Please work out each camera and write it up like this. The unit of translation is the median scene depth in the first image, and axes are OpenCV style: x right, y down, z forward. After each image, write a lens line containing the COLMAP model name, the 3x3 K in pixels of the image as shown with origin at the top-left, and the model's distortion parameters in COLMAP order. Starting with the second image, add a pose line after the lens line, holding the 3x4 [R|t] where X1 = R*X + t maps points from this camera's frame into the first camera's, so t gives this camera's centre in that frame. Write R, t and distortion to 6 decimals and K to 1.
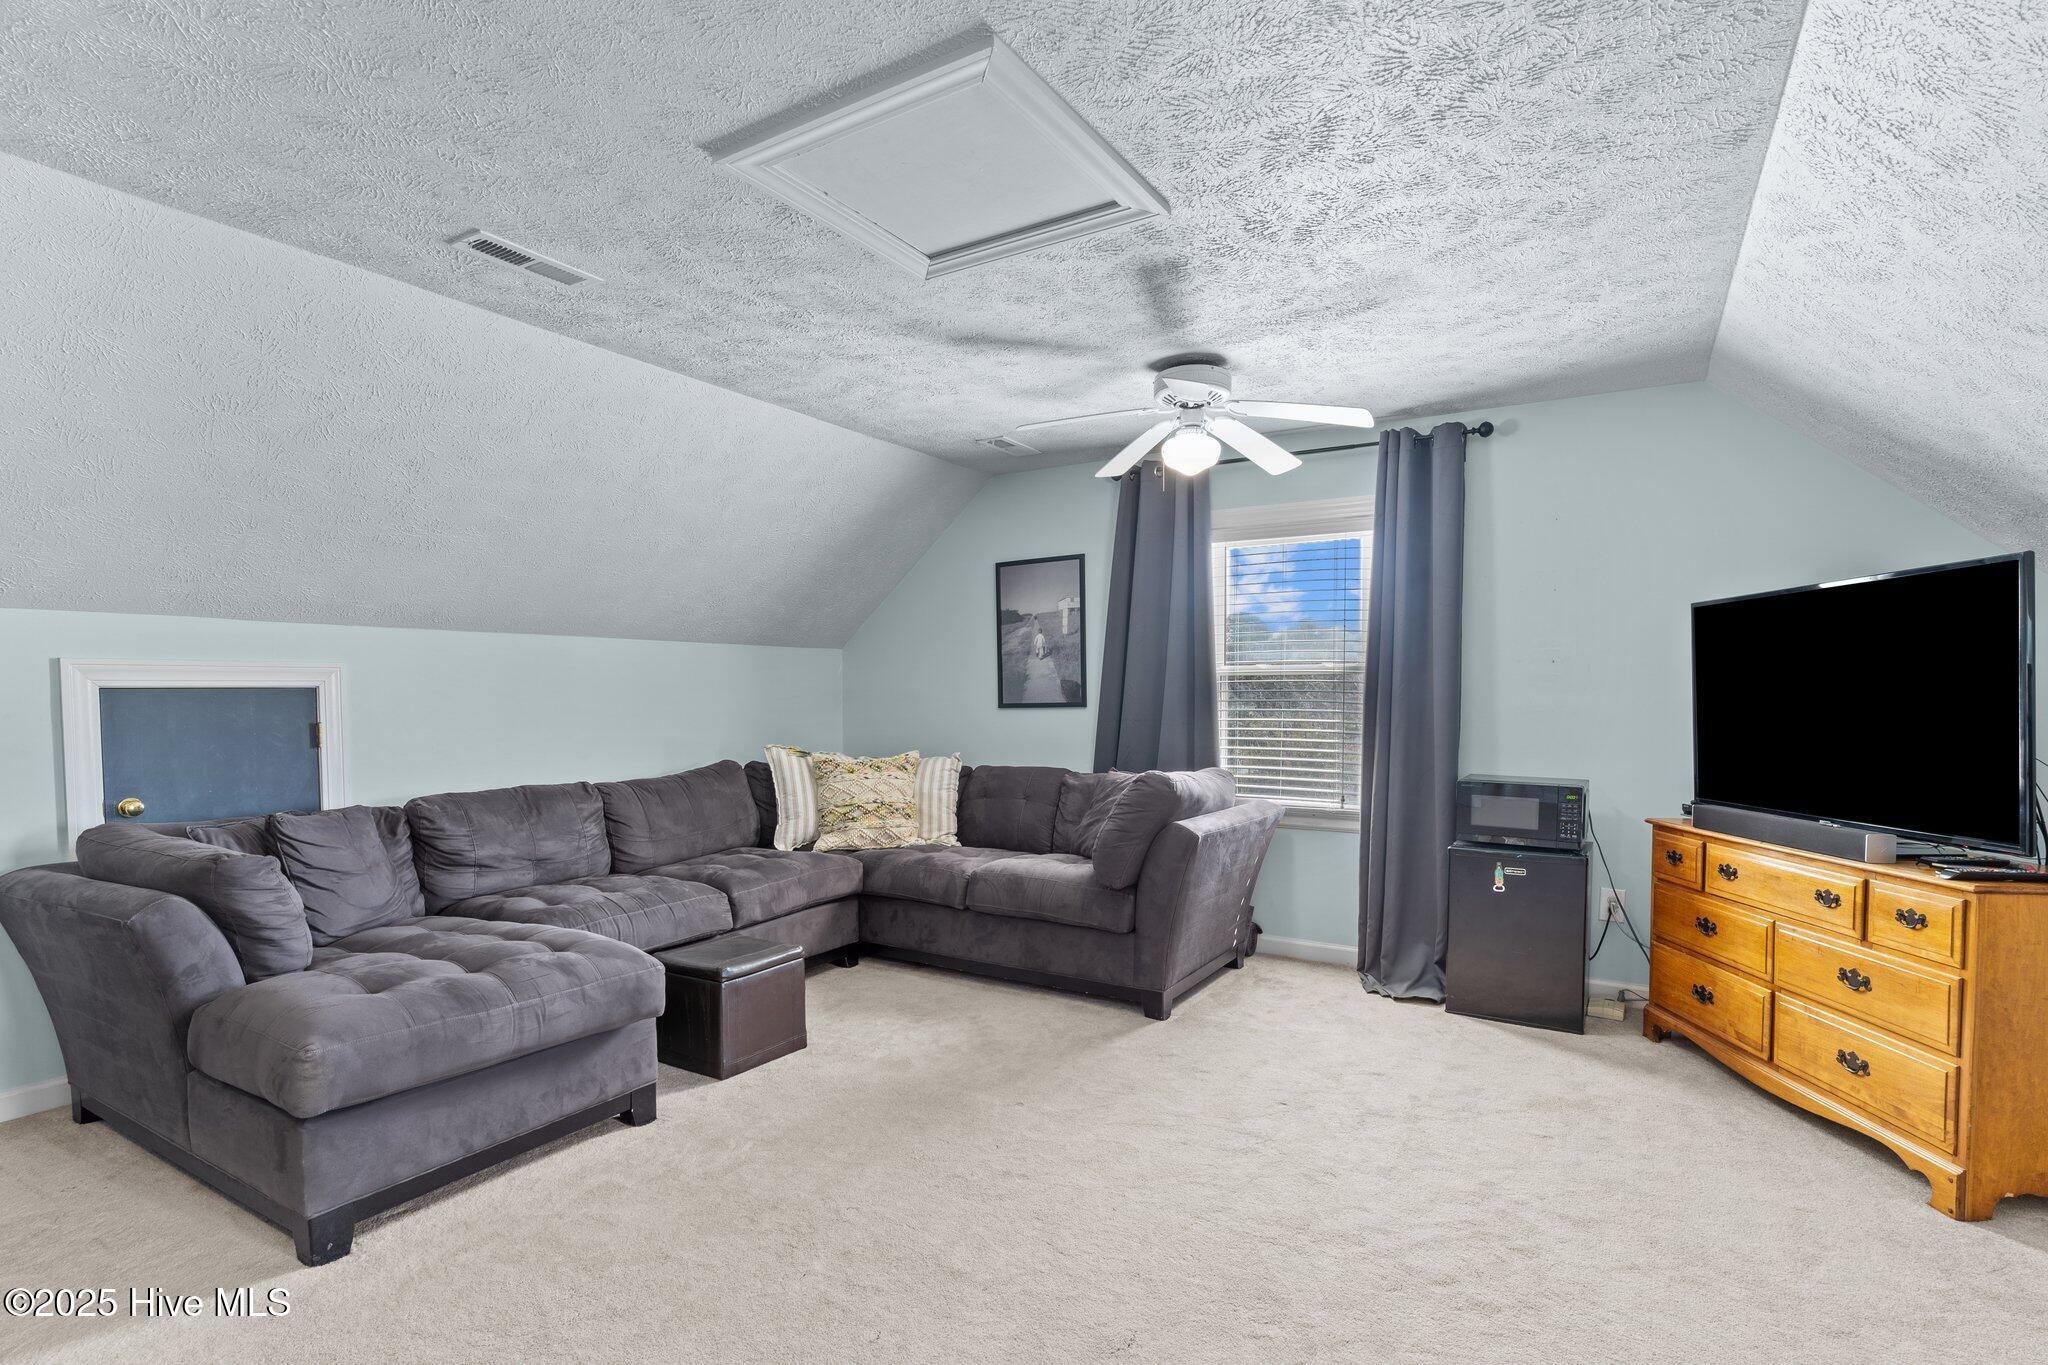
lens RADIAL K [[991.6, 0, 1040.6], [0, 991.6, 734.9], [0, 0, 1]] dist [0.011255, -0.000512]
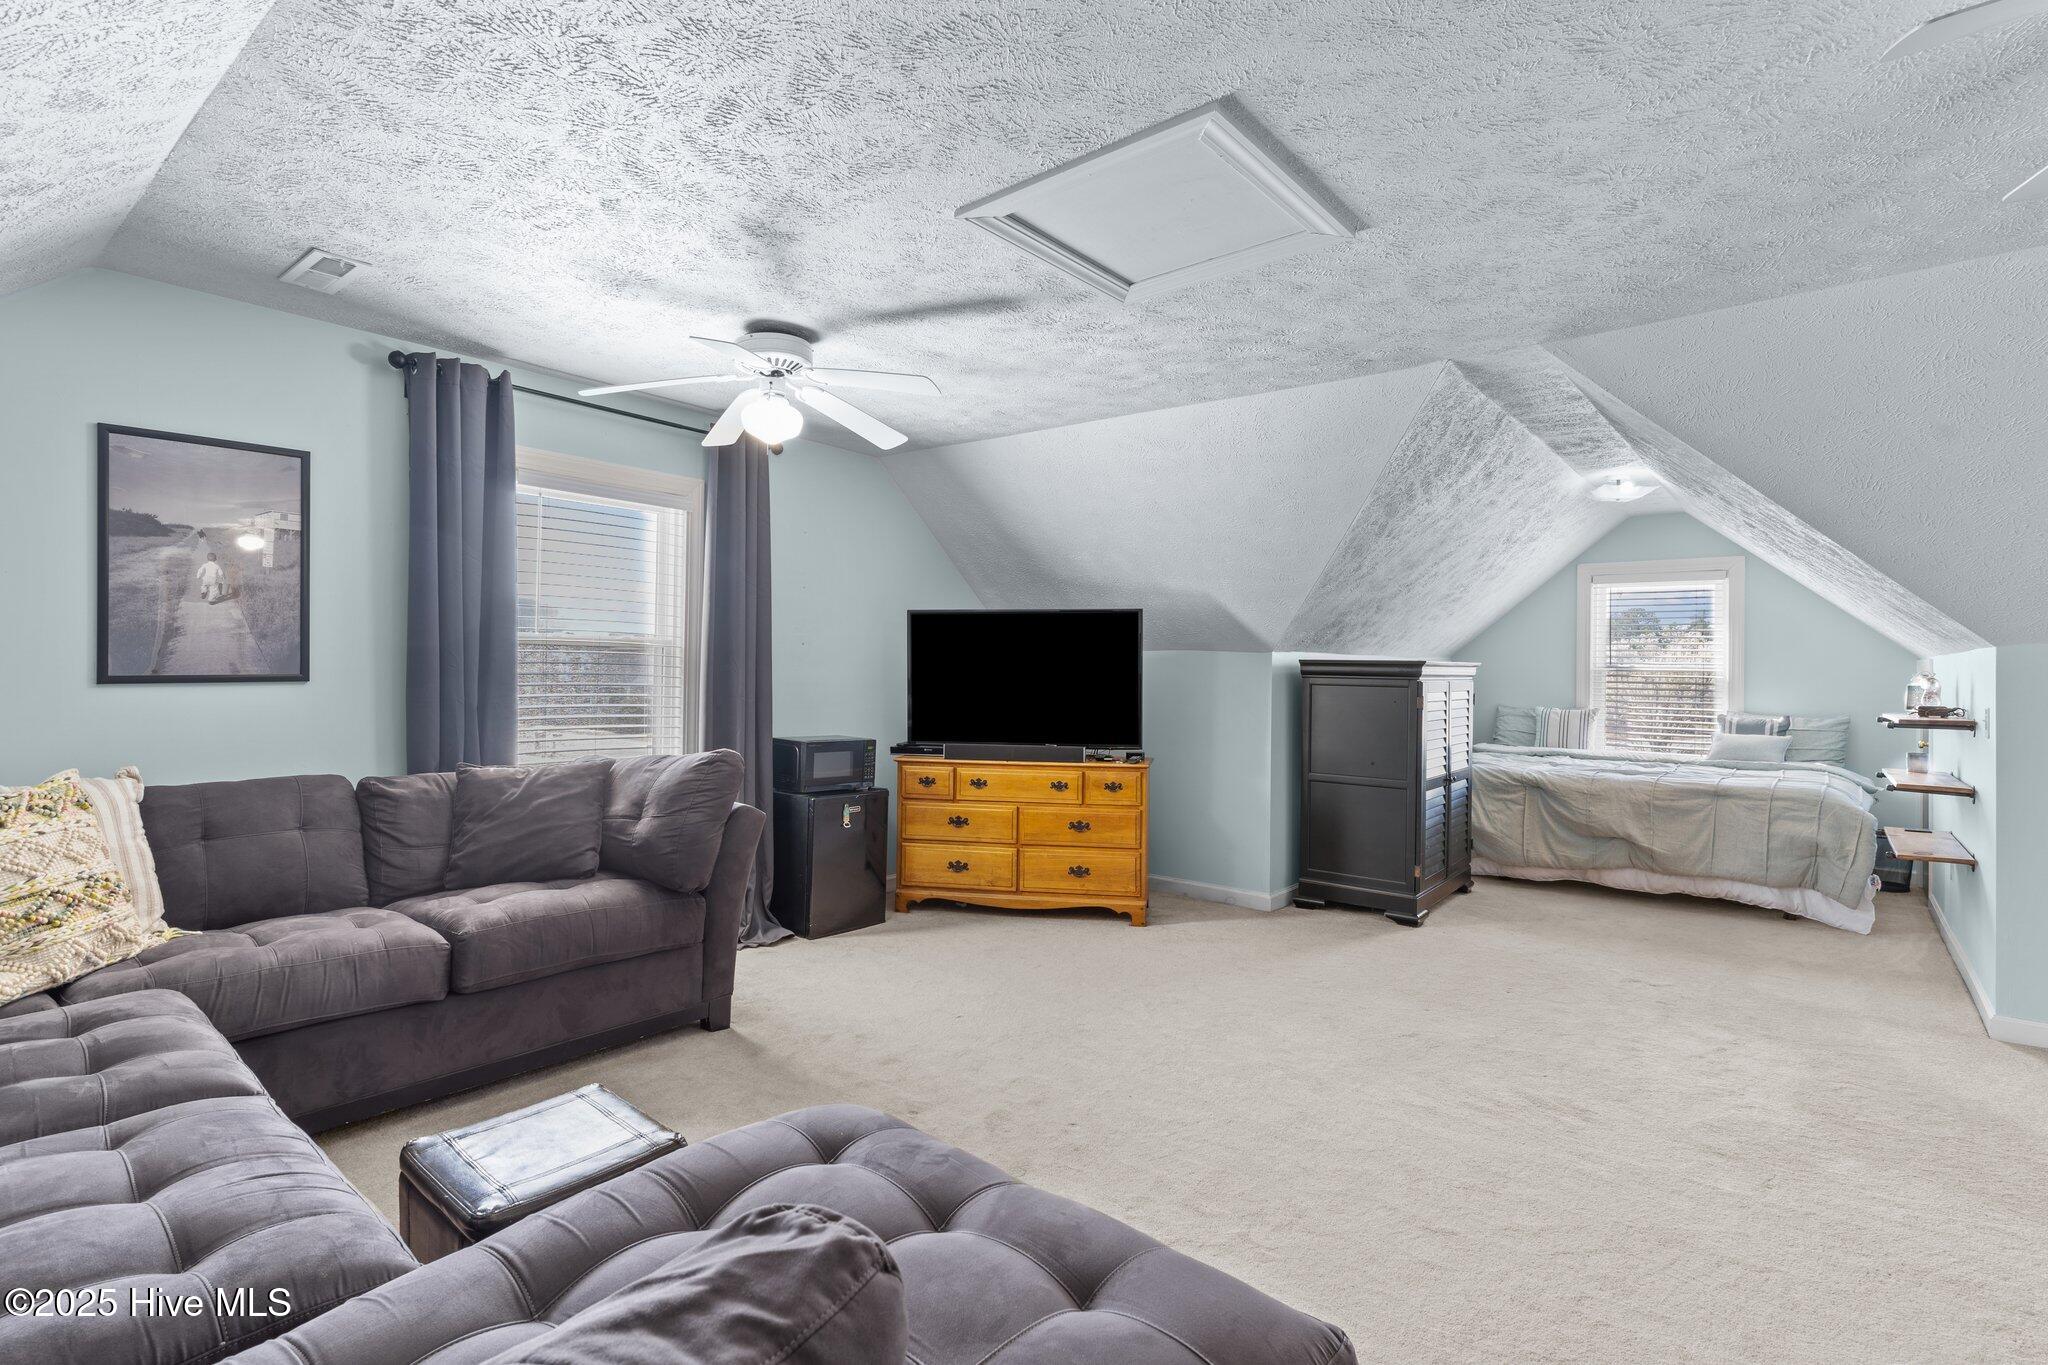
lens RADIAL K [[991.6, 0, 972.4], [0, 991.6, 665.6], [0, 0, 1]] dist [0.011255, -0.000512]
pose [[0.171912, 0.010618, 0.985055, -0.602729], [0.027751, 0.999493, -0.015616, -0.017974], [-0.984721, 0.030021, 0.171530, 0.503140]]
